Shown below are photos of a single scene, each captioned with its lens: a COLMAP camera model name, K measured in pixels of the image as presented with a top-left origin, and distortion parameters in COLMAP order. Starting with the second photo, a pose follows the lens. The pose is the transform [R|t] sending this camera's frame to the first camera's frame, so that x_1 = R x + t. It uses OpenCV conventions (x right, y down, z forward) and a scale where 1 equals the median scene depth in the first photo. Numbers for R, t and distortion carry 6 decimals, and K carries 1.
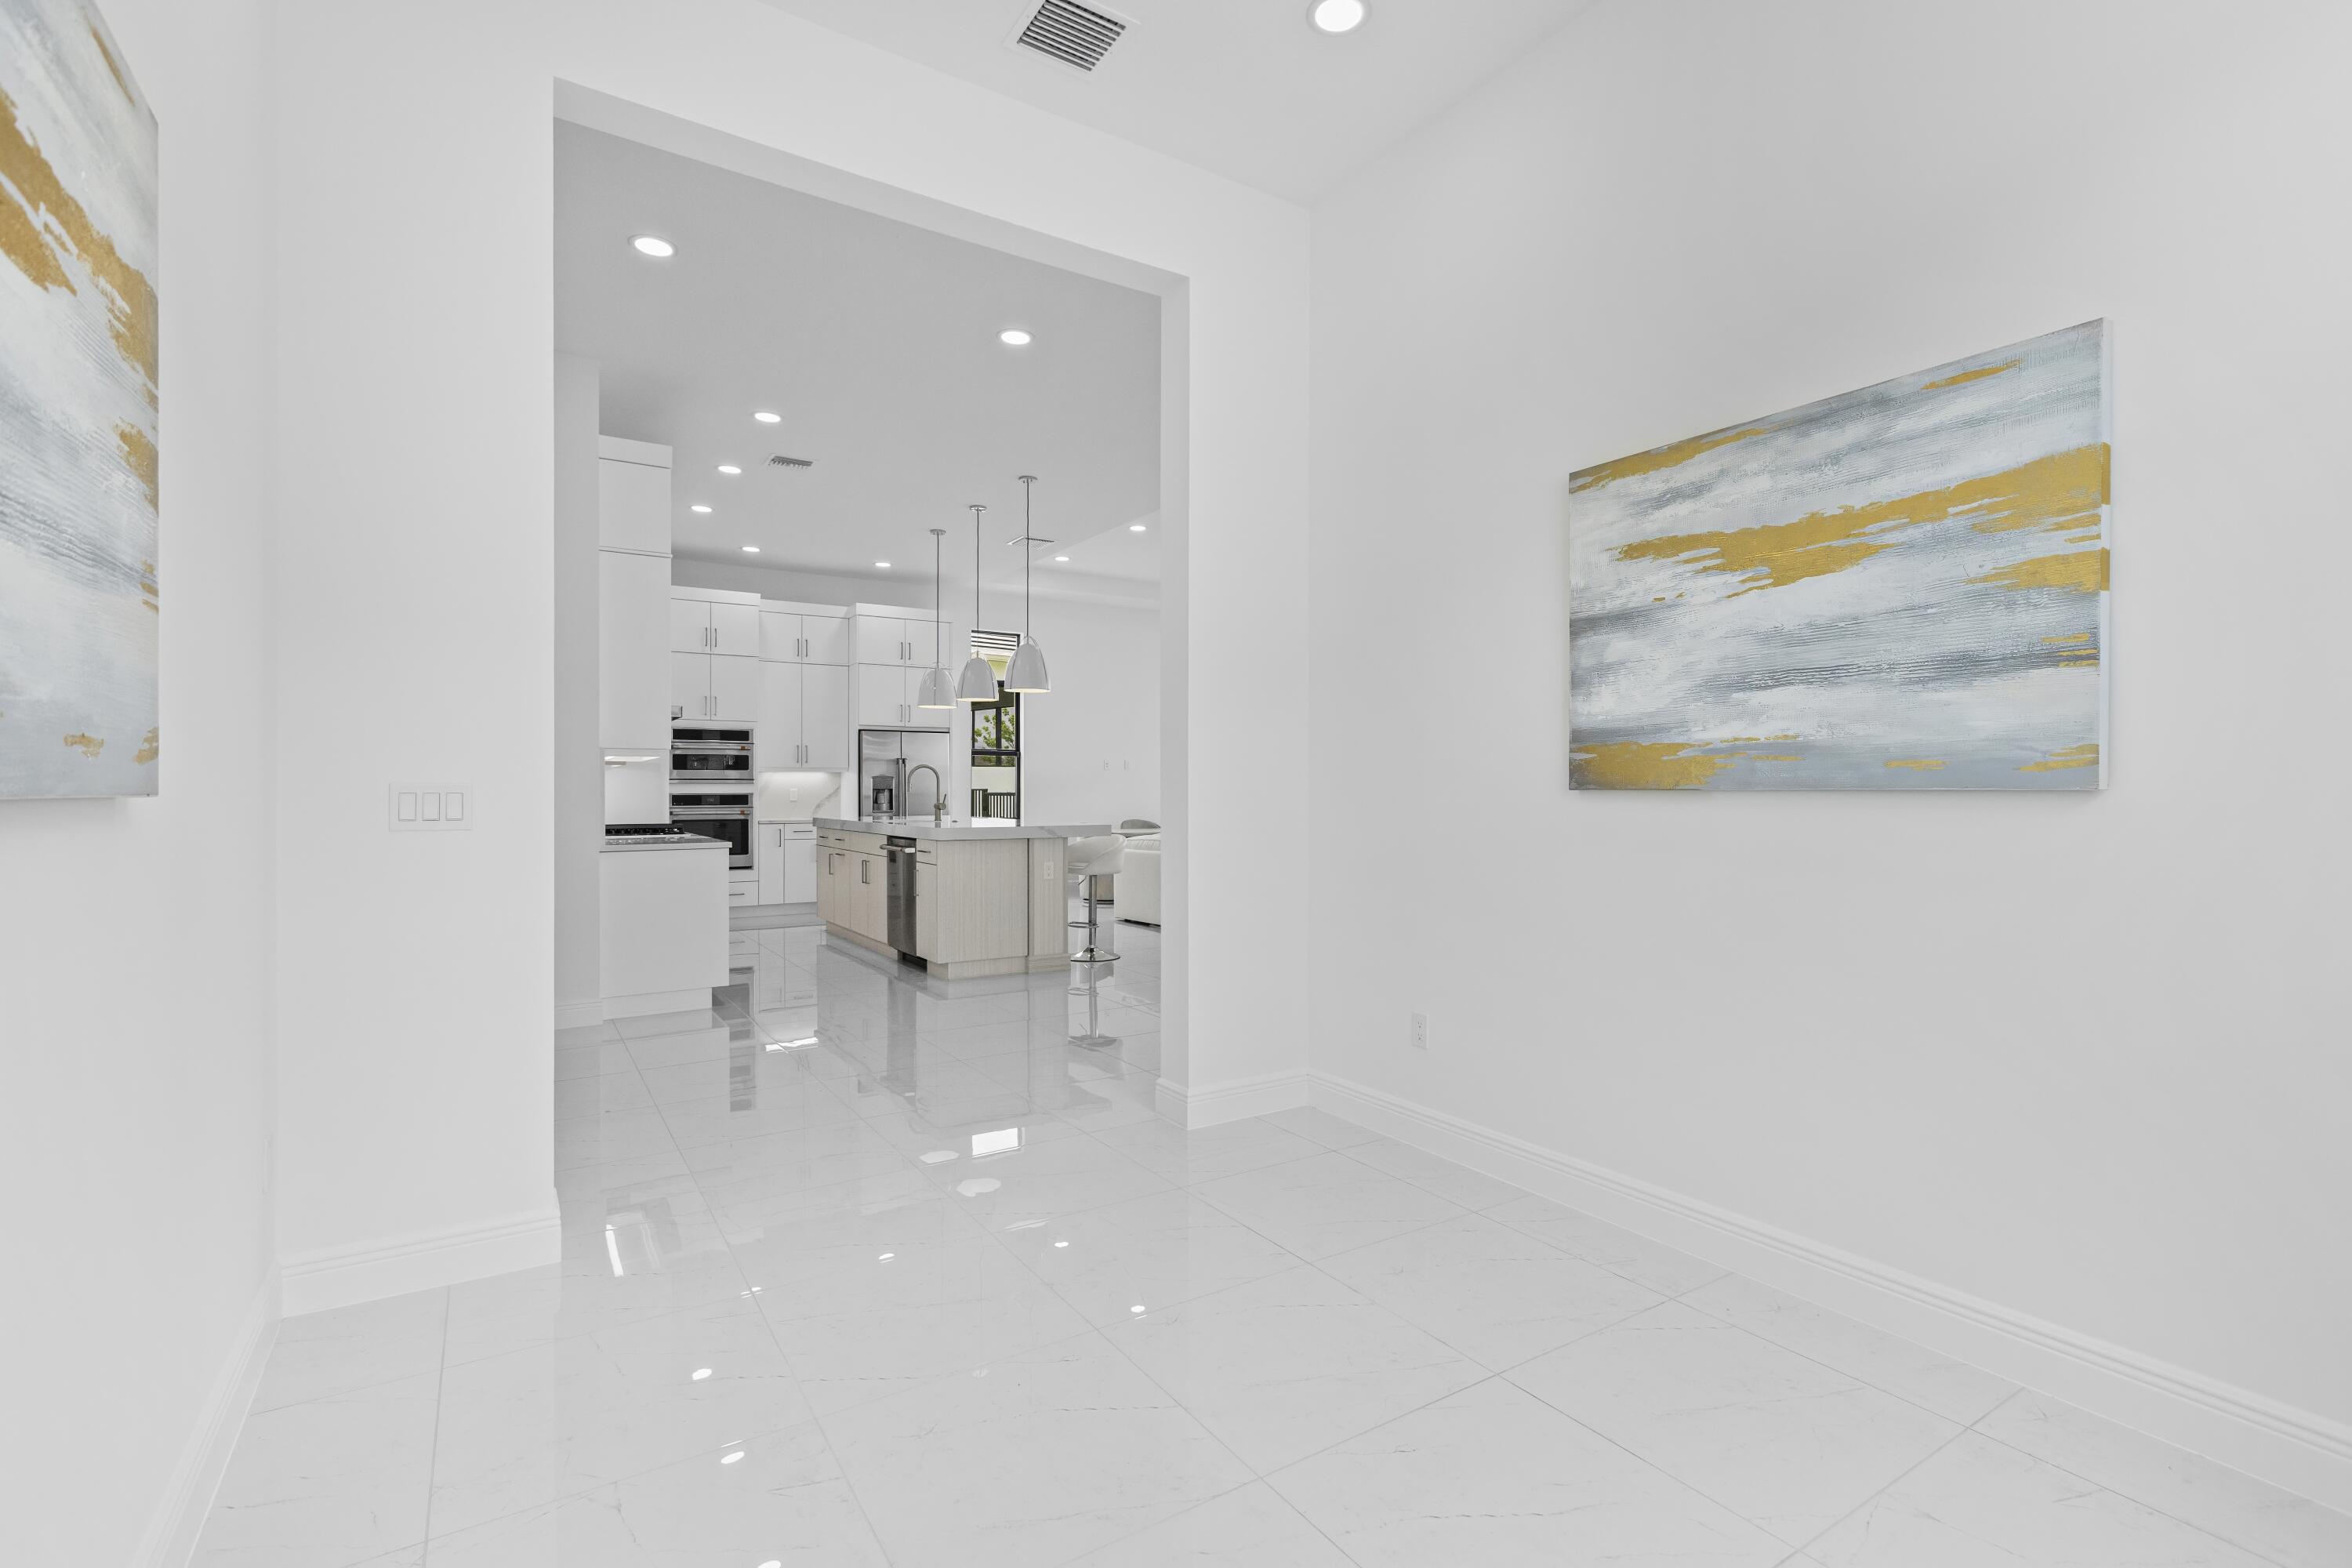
lens RADIAL K [[1060.1, 0, 1186.1], [0, 1060.1, 785.1], [0, 0, 1]] dist [-0.000538, -0.001538]
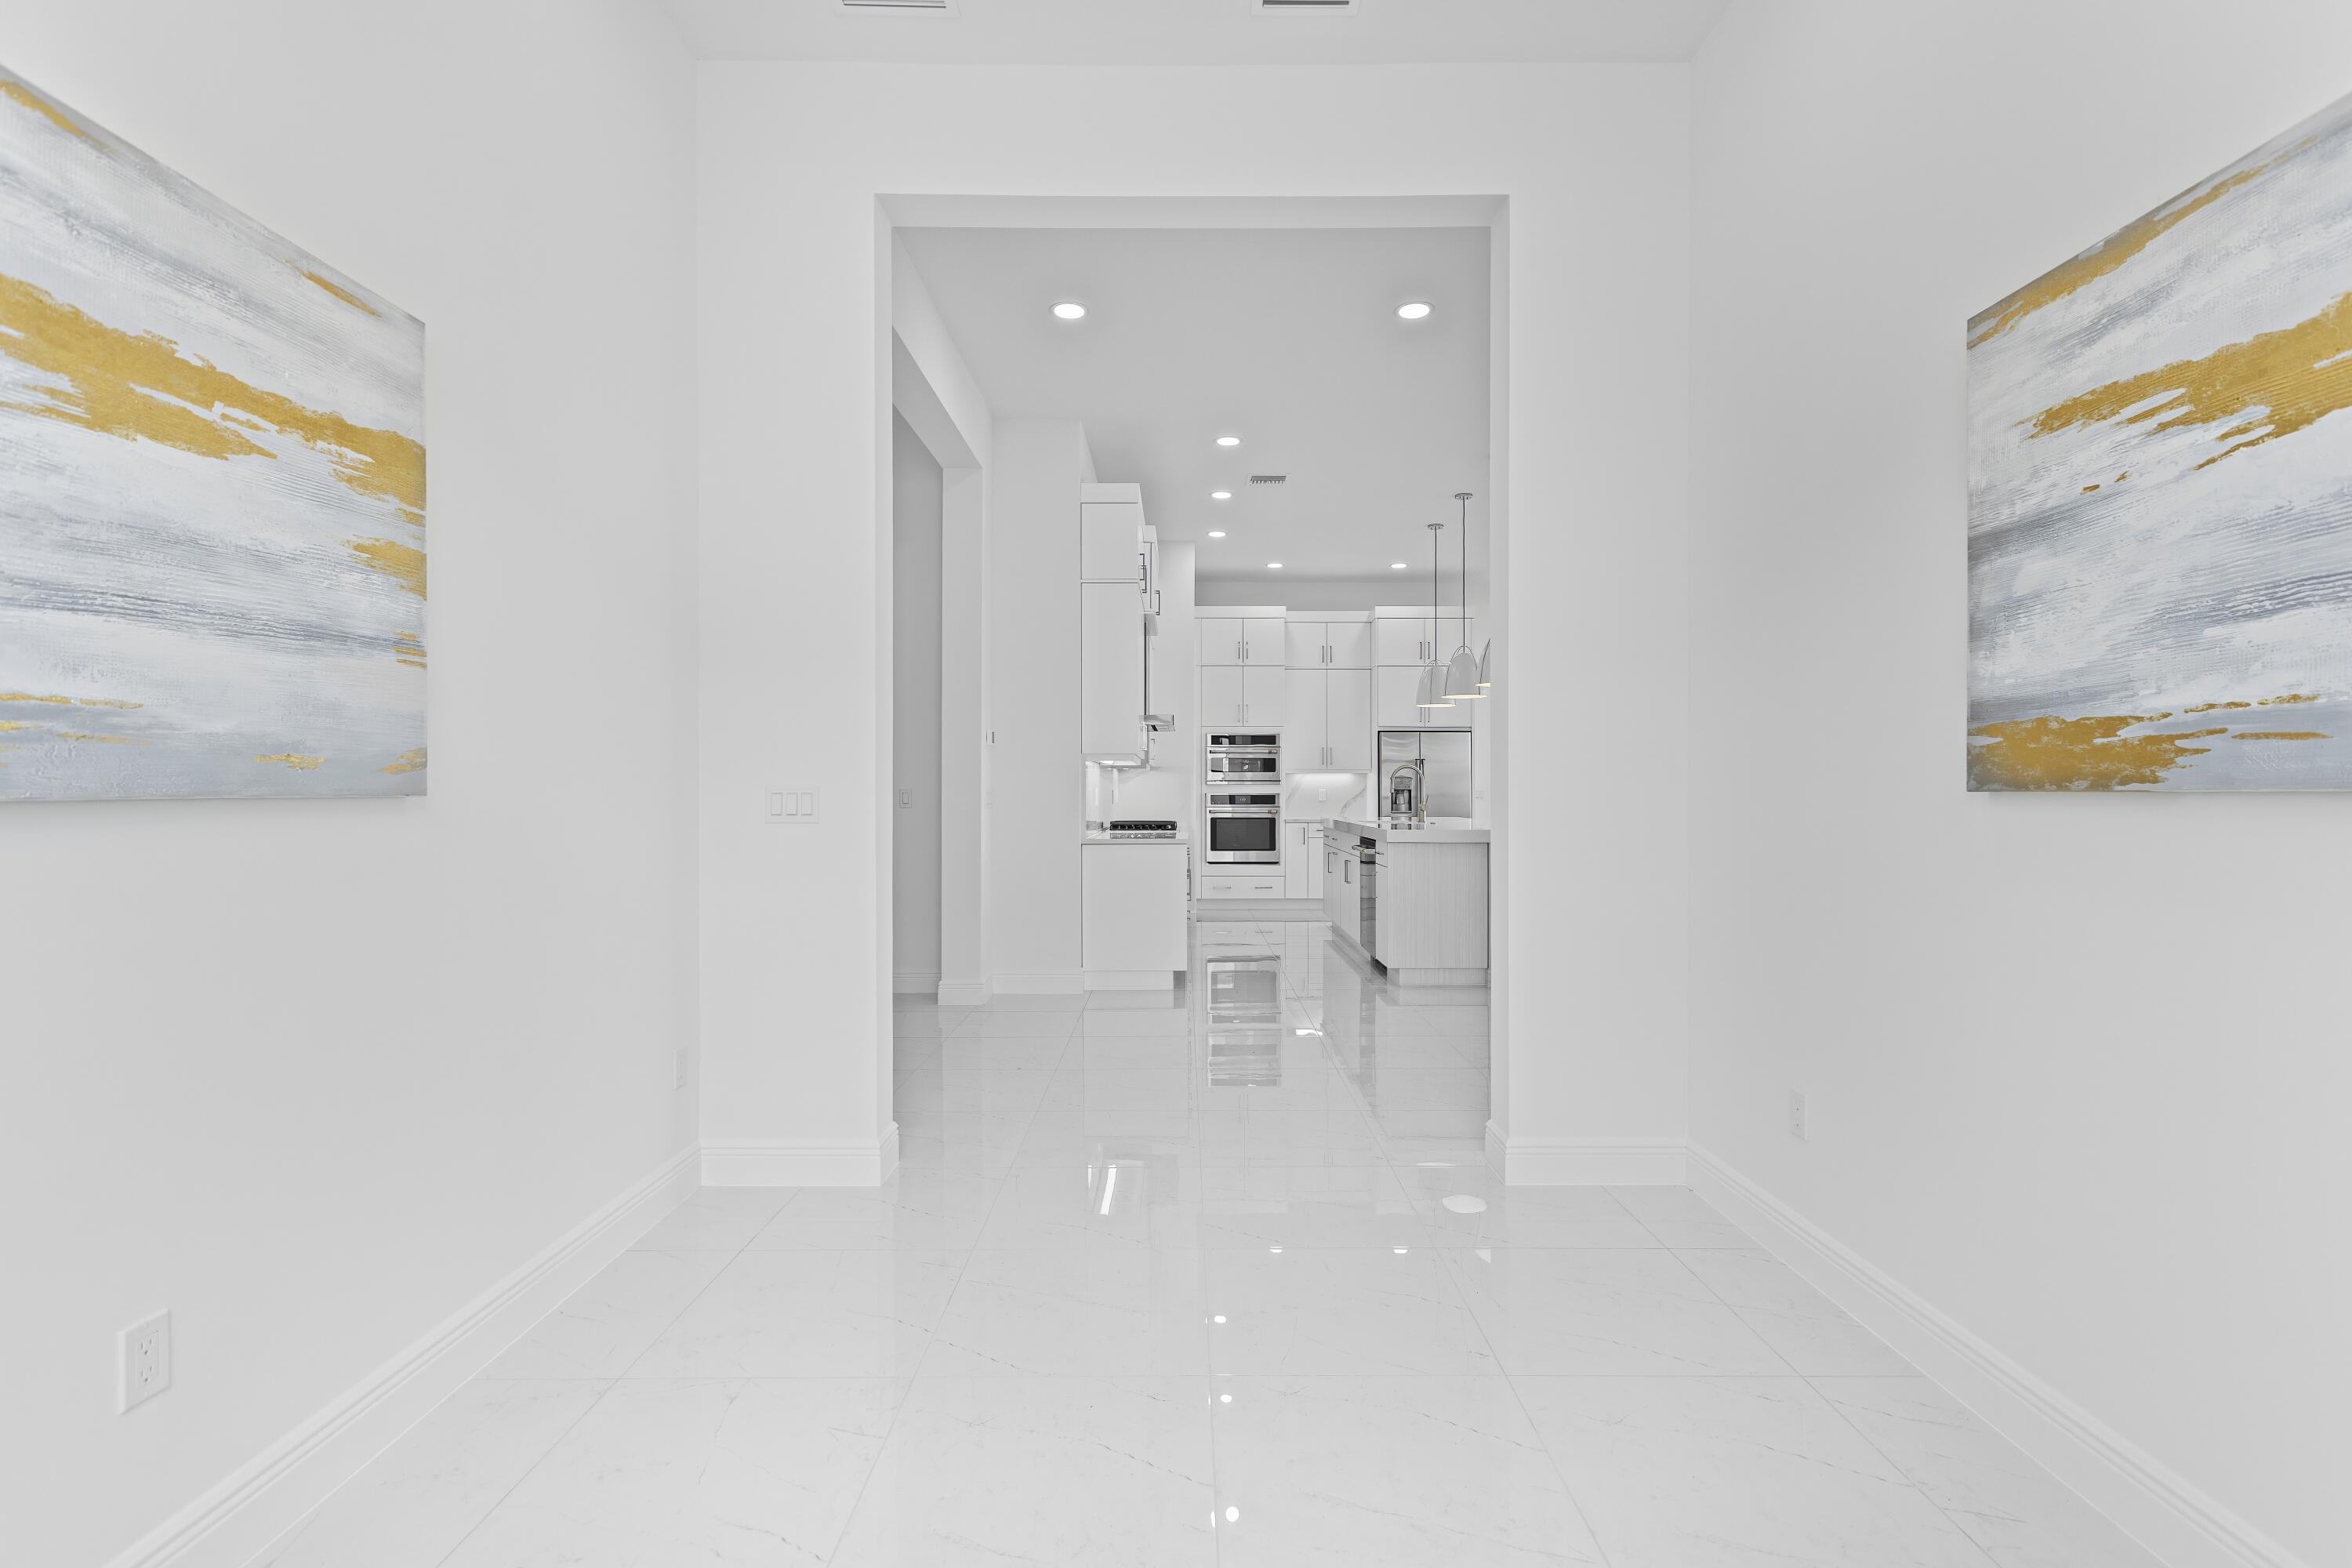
lens RADIAL K [[1060.1, 0, 1186.1], [0, 1060.1, 785.1], [0, 0, 1]] dist [-0.000538, -0.001538]
pose [[0.839349, -0.002478, -0.543587, 0.310085], [0.002317, 0.999997, -0.000979, -0.000065], [0.543588, -0.000438, 0.839352, 0.167724]]
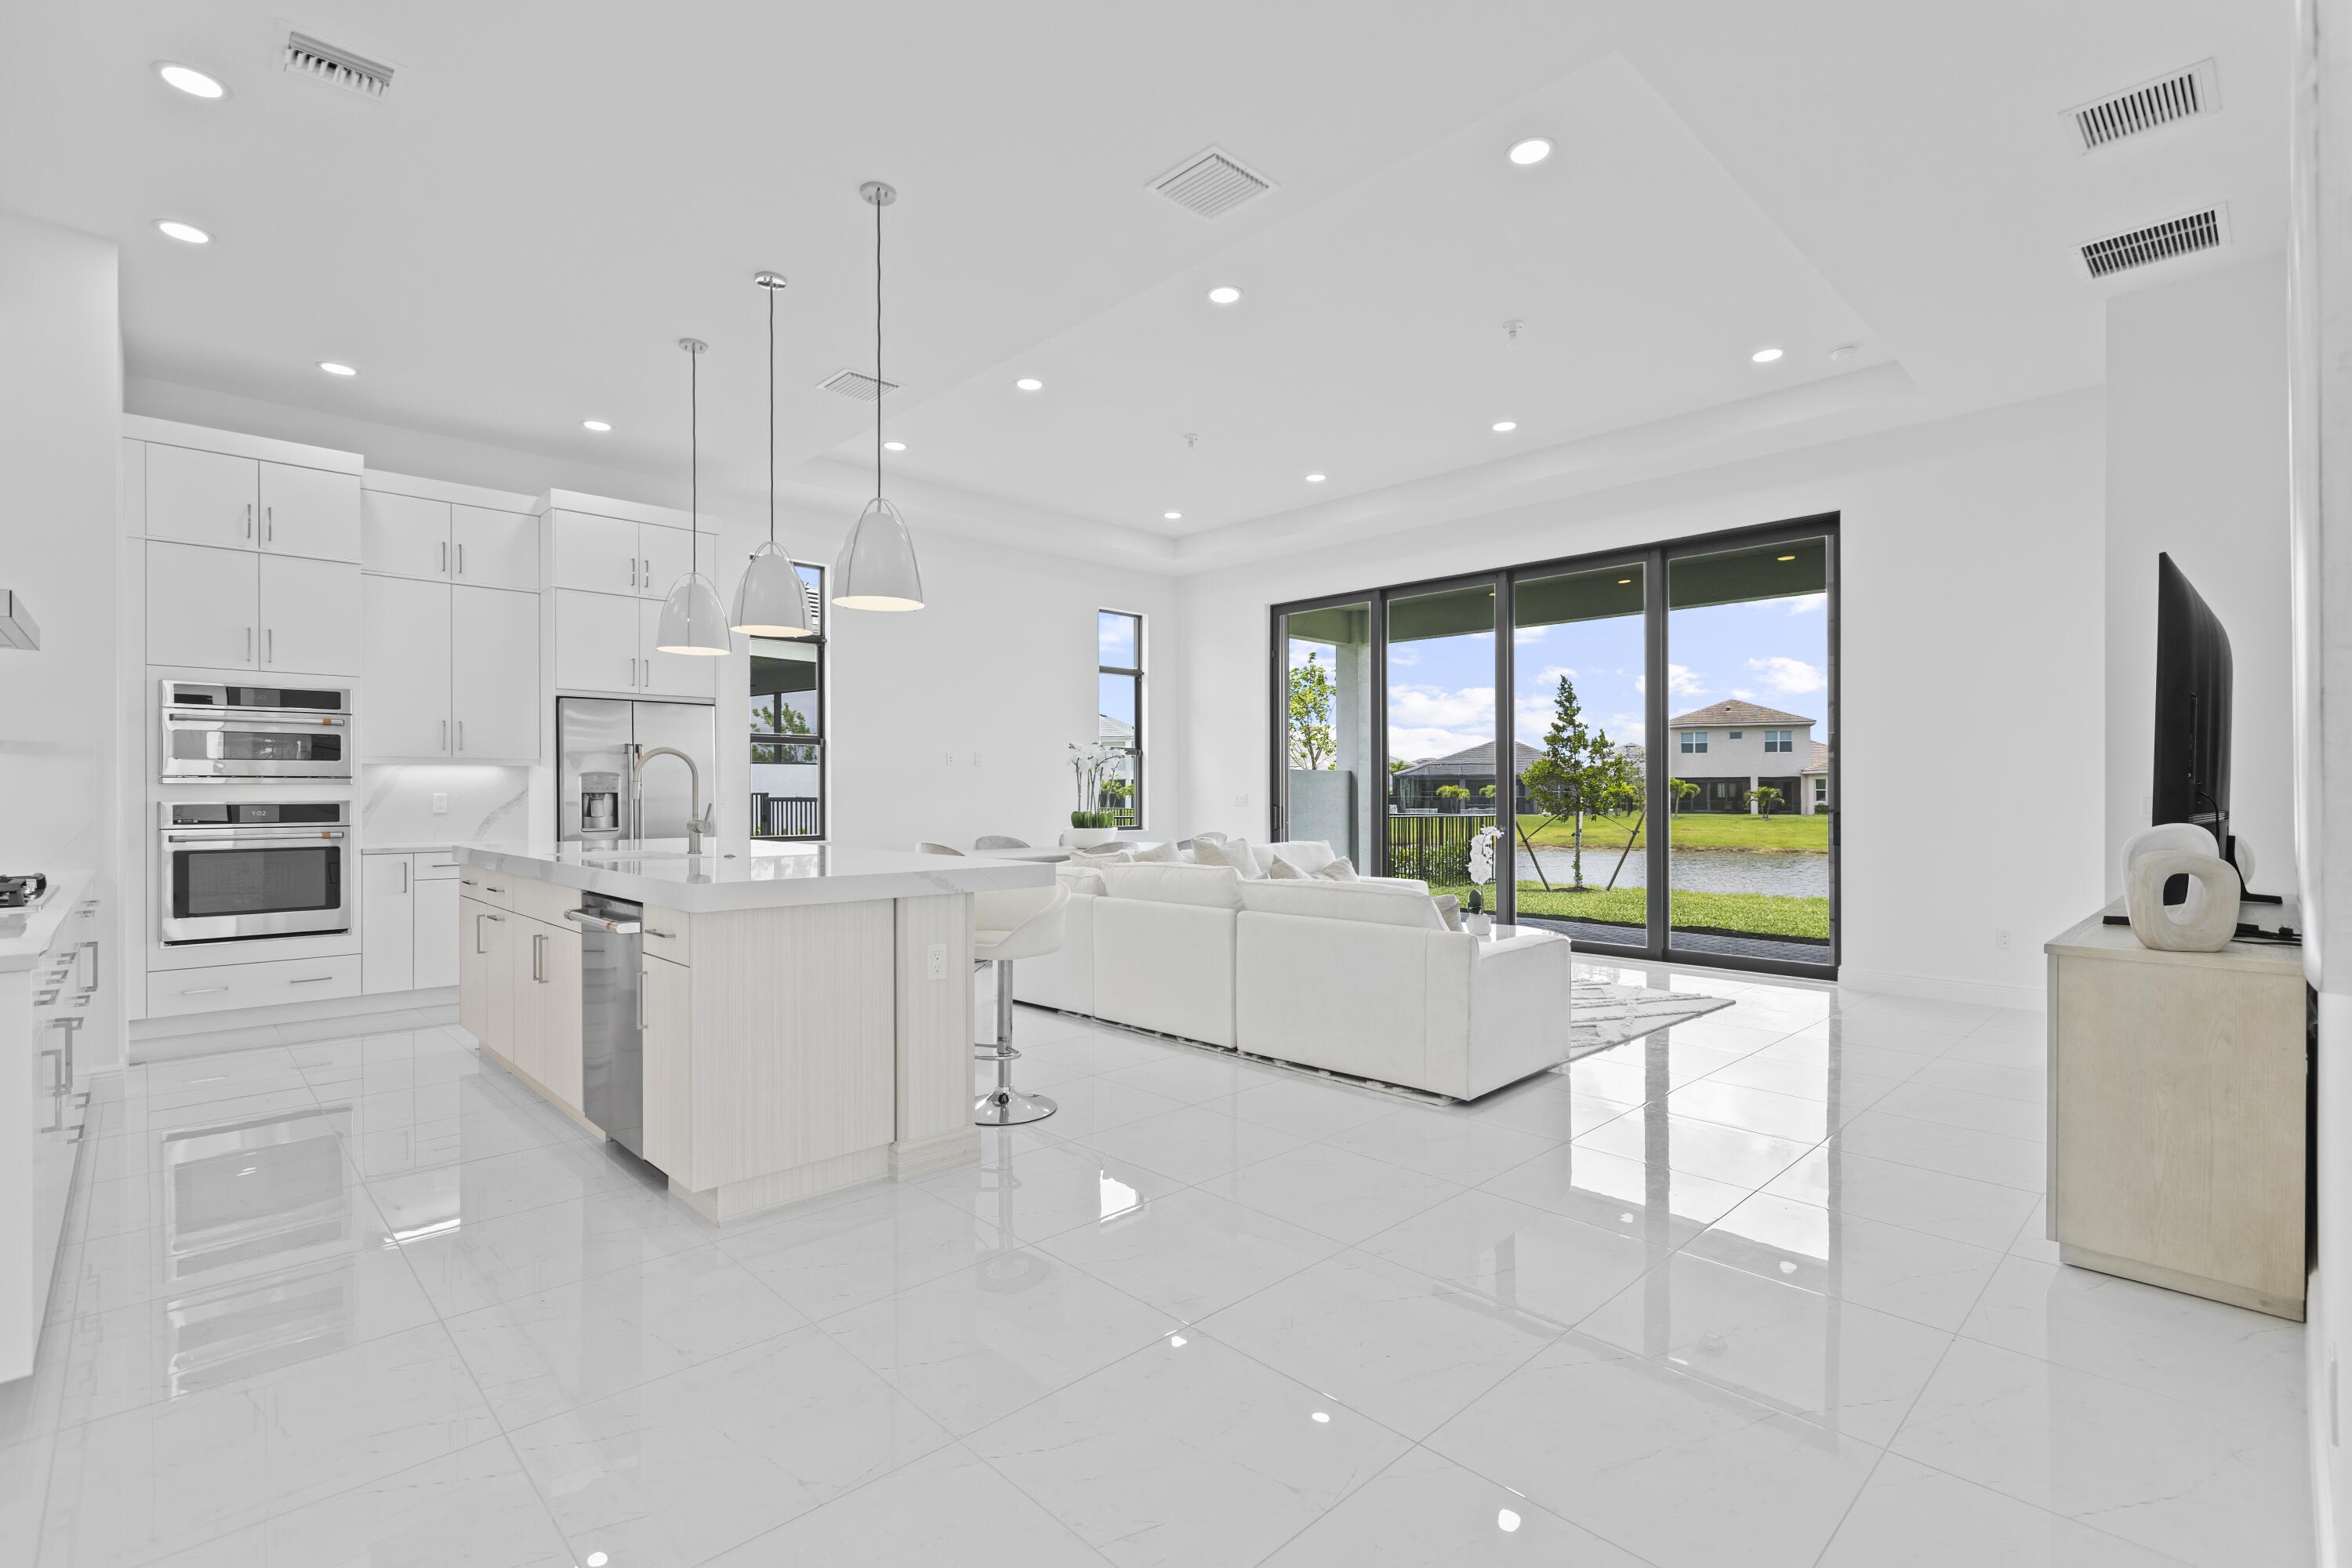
lens RADIAL K [[1053.3, 0, 1173.9], [0, 1053.3, 792.8], [0, 0, 1]] dist [0.000981, -0.000474]
pose [[0.981016, -0.001312, 0.193923, -0.270394], [0.000326, 0.999987, 0.005115, 0.001391], [-0.193927, -0.004954, 0.981004, 1.170411]]
